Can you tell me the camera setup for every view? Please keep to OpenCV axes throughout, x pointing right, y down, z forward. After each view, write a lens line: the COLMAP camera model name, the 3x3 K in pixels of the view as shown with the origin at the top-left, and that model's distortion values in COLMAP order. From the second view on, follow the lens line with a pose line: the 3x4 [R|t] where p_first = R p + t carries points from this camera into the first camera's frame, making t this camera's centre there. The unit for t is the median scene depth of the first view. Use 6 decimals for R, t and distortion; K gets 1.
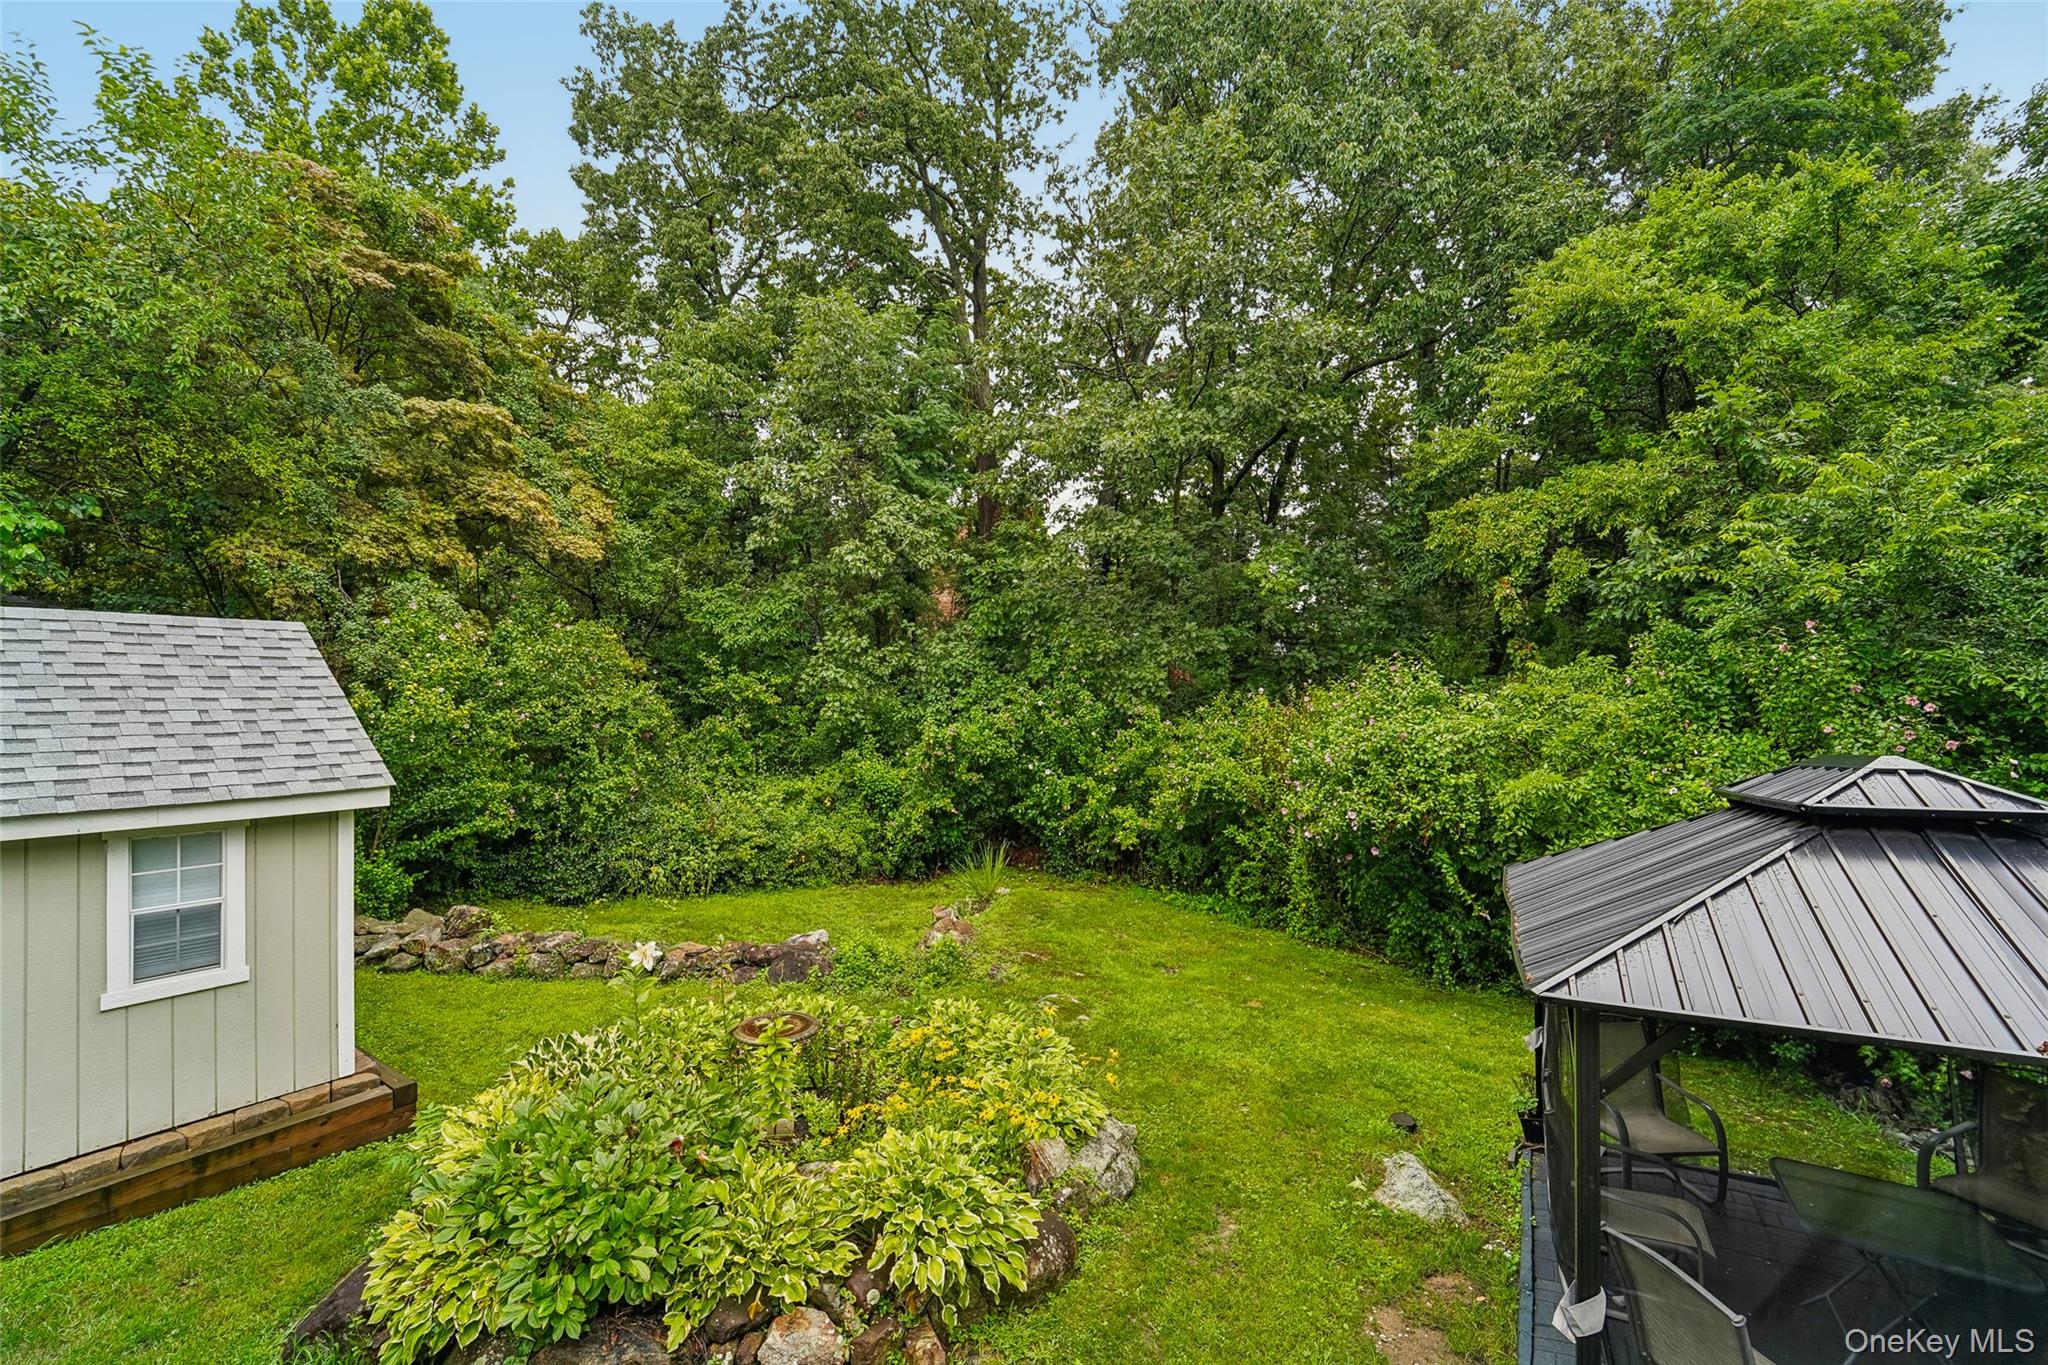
lens RADIAL K [[840.5, 0, 1028.6], [0, 840.5, 690.3], [0, 0, 1]] dist [-0.021961, 0.000625]
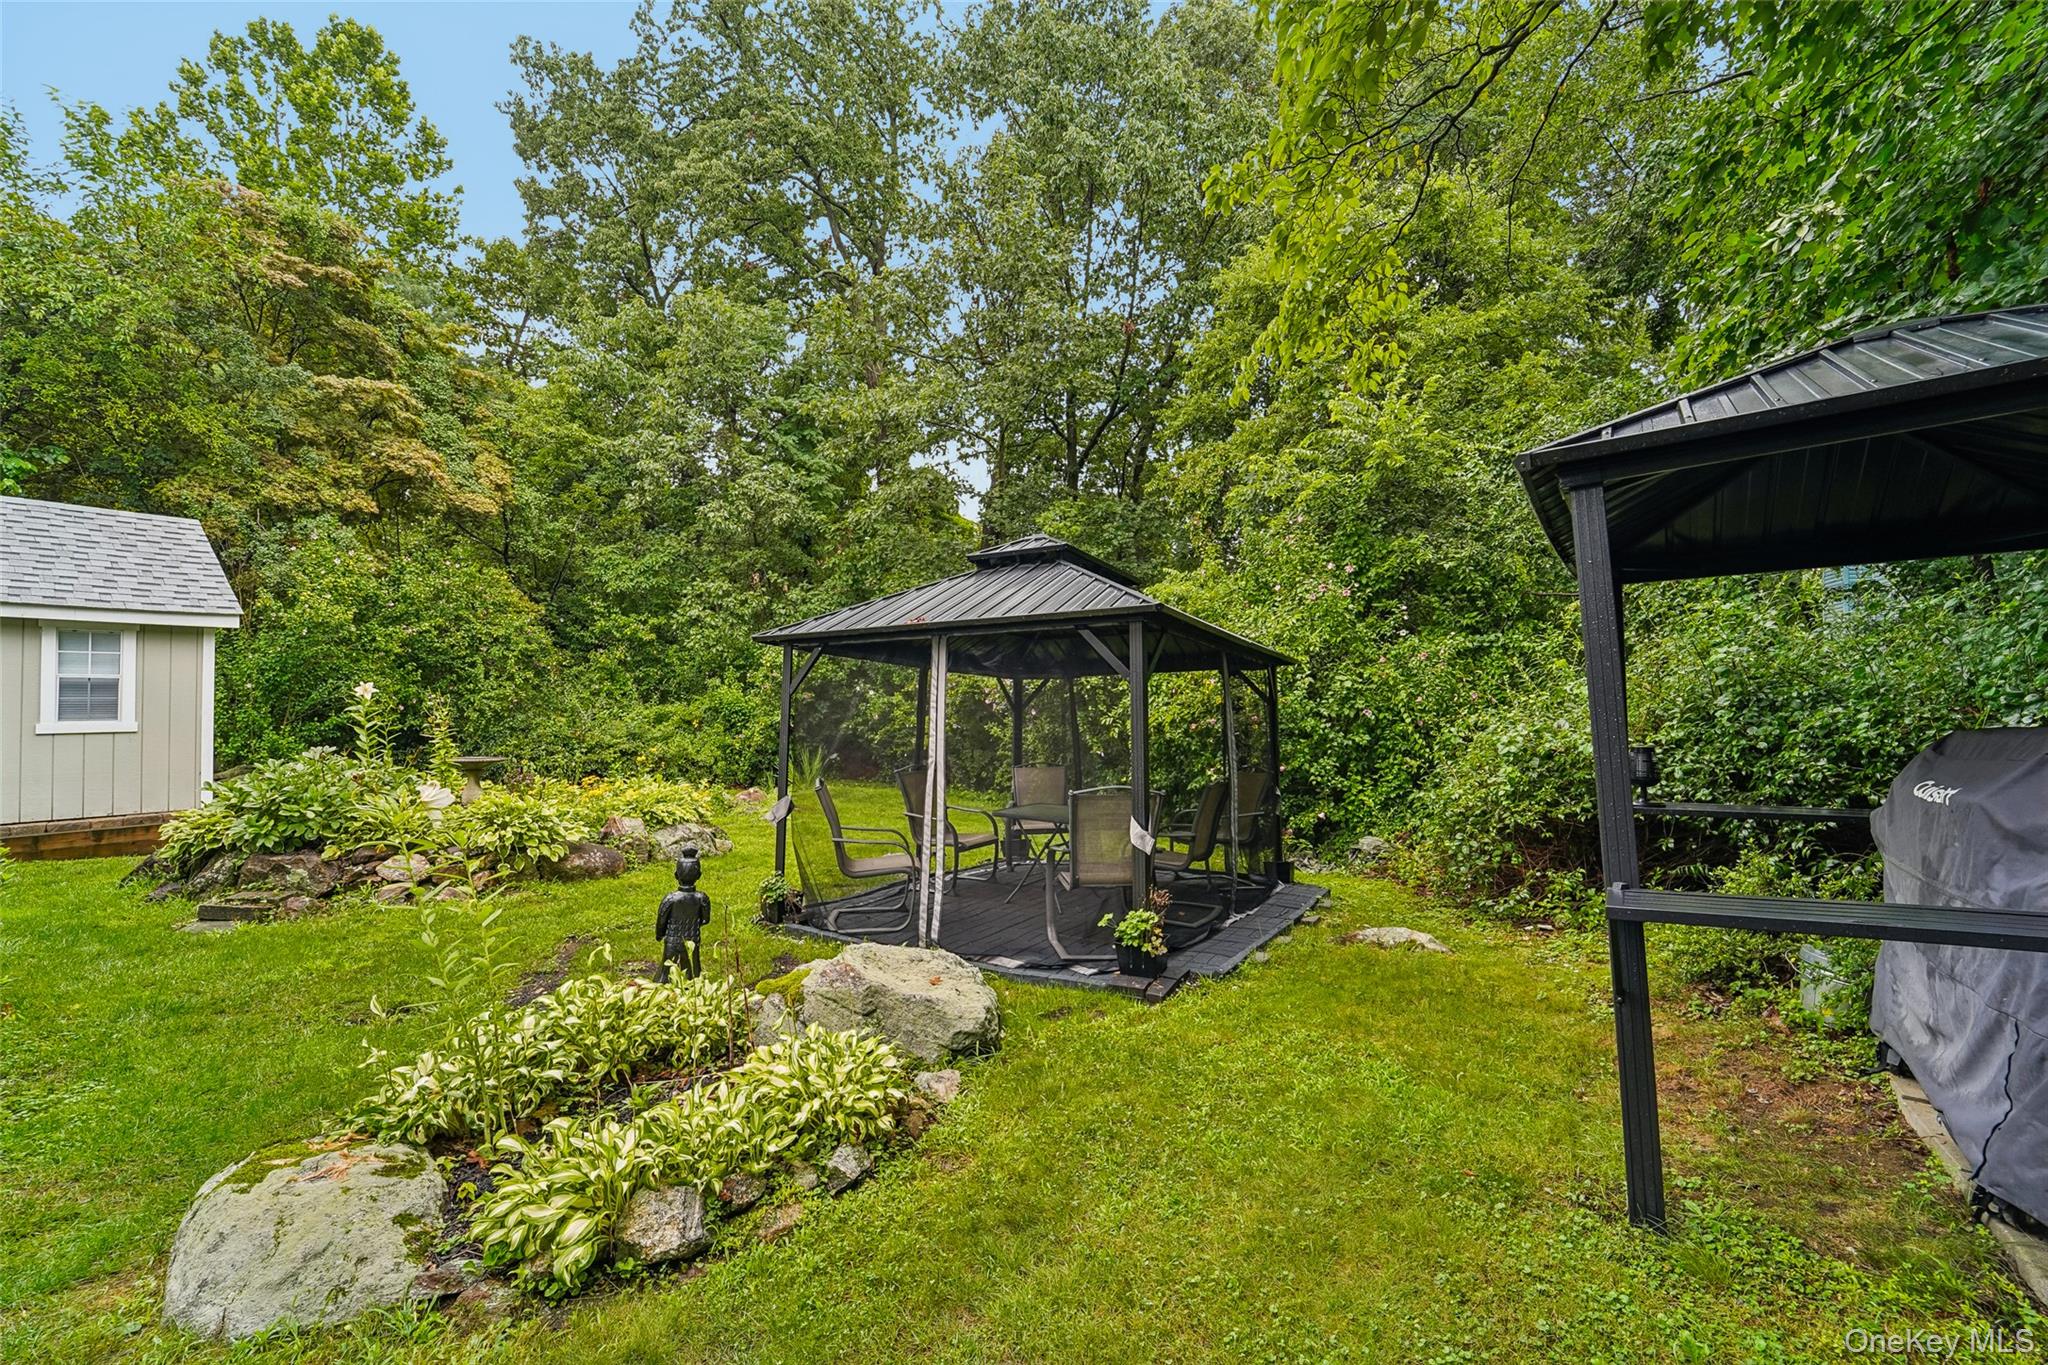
lens RADIAL K [[840.5, 0, 1029.9], [0, 840.5, 689.9], [0, 0, 1]] dist [-0.021961, 0.000625]
pose [[0.999993, -0.002924, -0.002446, 0.263246], [0.002912, 0.999983, -0.005102, 0.106830], [0.002461, 0.005094, 0.999984, -0.190864]]
